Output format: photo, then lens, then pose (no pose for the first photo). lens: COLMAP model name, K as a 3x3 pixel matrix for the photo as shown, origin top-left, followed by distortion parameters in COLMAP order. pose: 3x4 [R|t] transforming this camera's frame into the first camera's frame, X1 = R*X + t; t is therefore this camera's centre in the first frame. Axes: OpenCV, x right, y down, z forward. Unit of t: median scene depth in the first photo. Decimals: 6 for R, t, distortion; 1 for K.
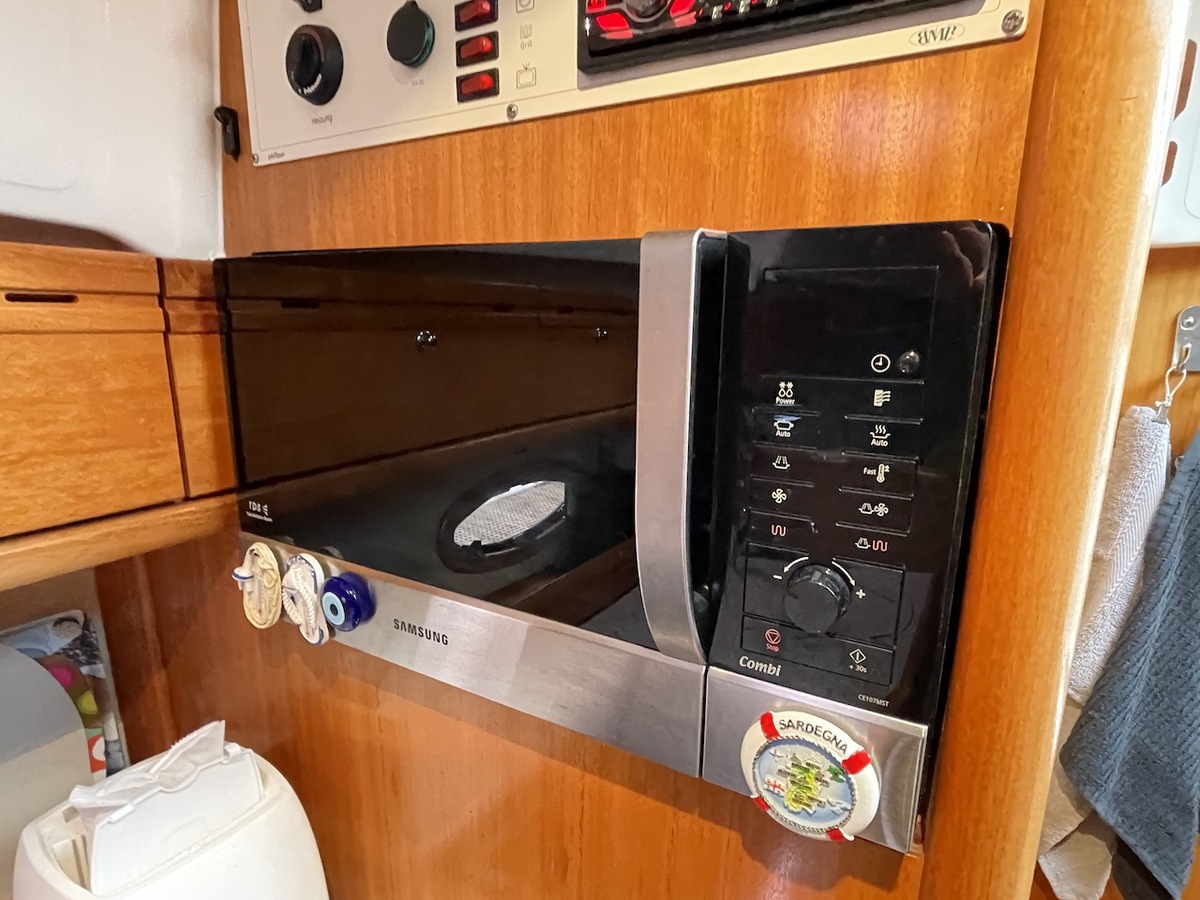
lens RADIAL K [[667.9, 0, 601.4], [0, 667.9, 471.5], [0, 0, 1]] dist [-0.004255, 0.006587]
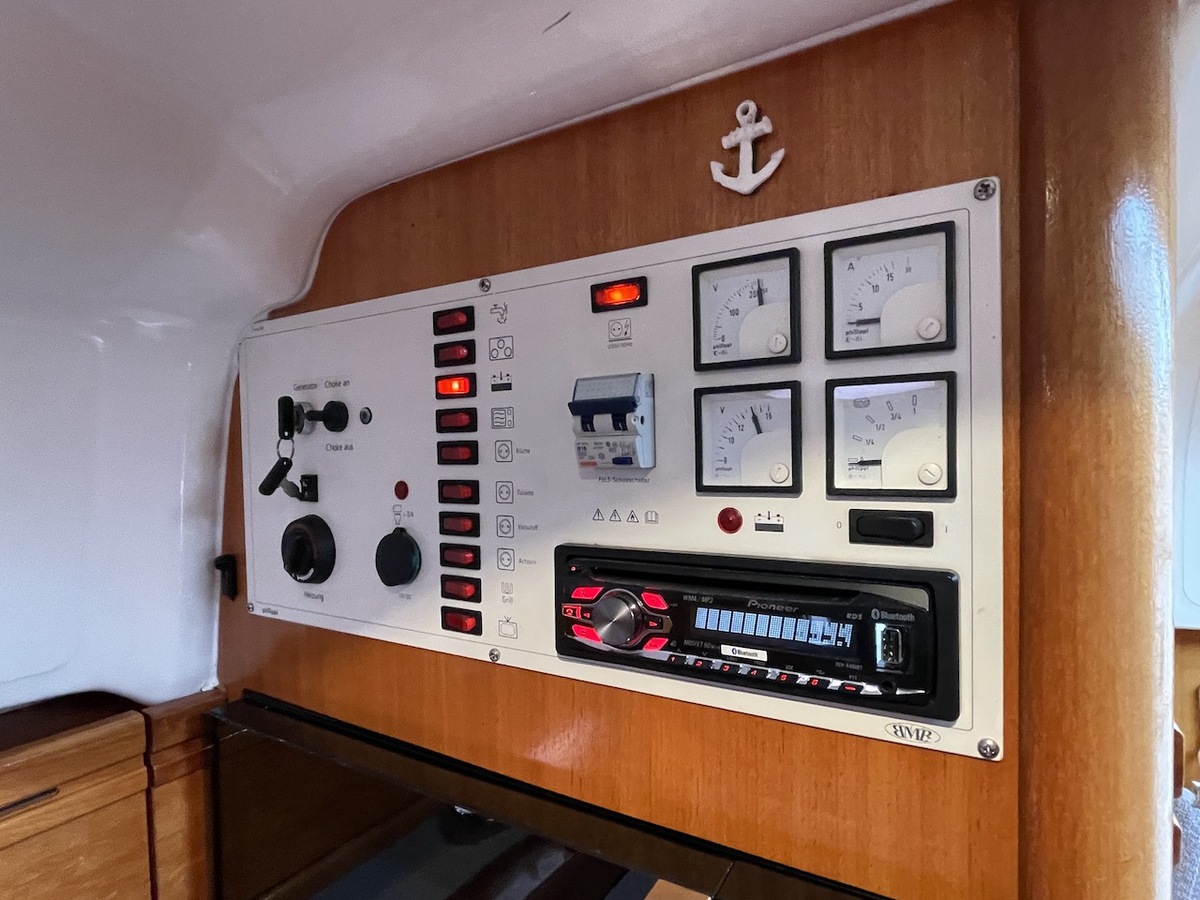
lens RADIAL K [[667.9, 0, 597.9], [0, 667.9, 455.1], [0, 0, 1]] dist [-0.004255, 0.006587]
pose [[0.999247, -0.032854, -0.020649, 0.048876], [0.028661, 0.983608, -0.178029, -0.608010], [0.026159, 0.177303, 0.983809, -0.036748]]
